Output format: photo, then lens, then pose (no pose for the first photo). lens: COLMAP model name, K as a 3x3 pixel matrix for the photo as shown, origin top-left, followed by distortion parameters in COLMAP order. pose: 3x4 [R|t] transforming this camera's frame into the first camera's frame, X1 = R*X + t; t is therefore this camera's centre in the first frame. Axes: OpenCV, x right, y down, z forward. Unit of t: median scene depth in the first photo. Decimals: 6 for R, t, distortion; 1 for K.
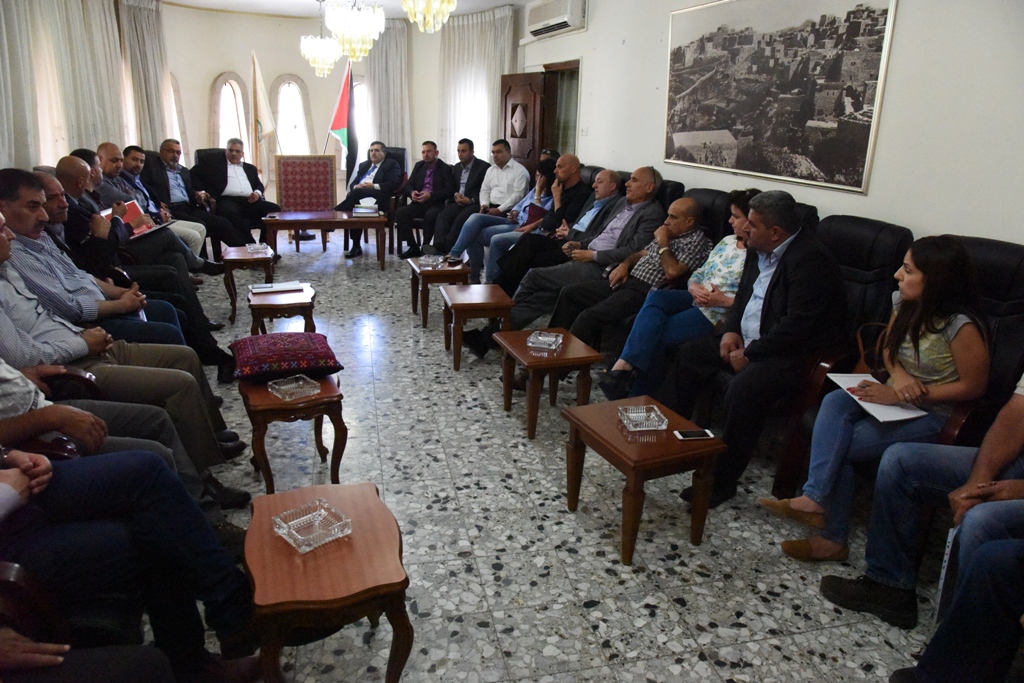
lens RADIAL K [[715.7, 0, 517.8], [0, 715.7, 341.2], [0, 0, 1]] dist [-0.094747, 0.048714]
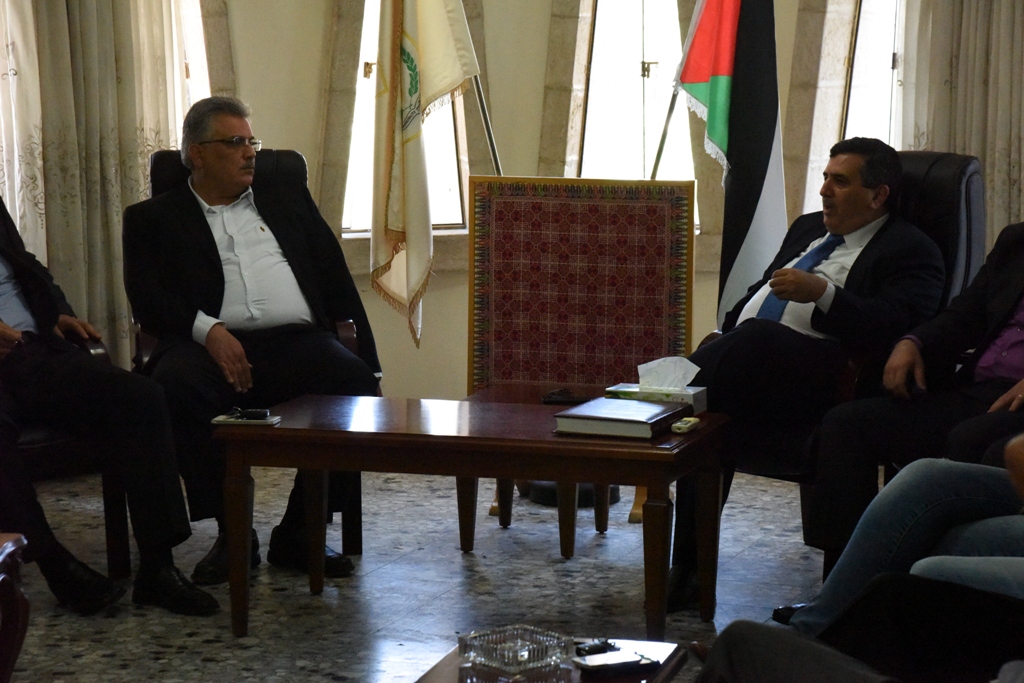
lens RADIAL K [[2768.0, 0, 515.6], [0, 2768.0, 347.2], [0, 0, 1]] dist [0.828800, 0.000000]
pose [[0.826713, 0.038367, -0.561314, 0.307347], [-0.144154, 0.978813, -0.145409, -0.062996], [0.543843, 0.201127, 0.814728, 0.204220]]
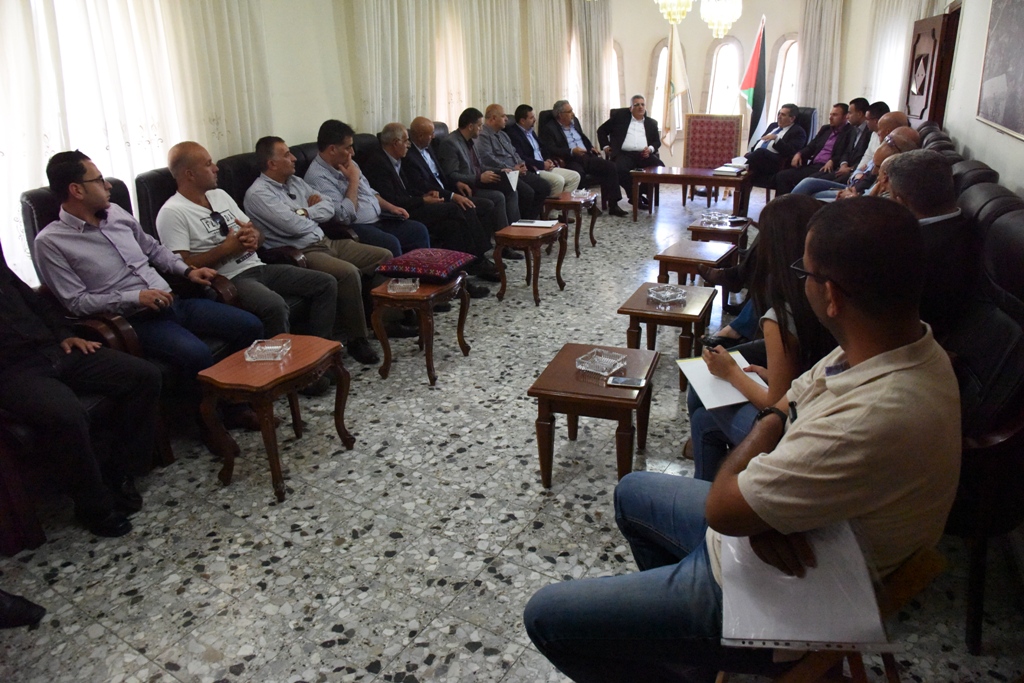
lens RADIAL K [[715.7, 0, 514.6], [0, 715.7, 343.7], [0, 0, 1]] dist [-0.094747, 0.048714]
pose [[0.700940, 0.201289, -0.684226, 0.330697], [-0.164463, 0.979111, 0.119559, -0.009726], [0.693999, 0.028726, 0.719402, 0.067657]]
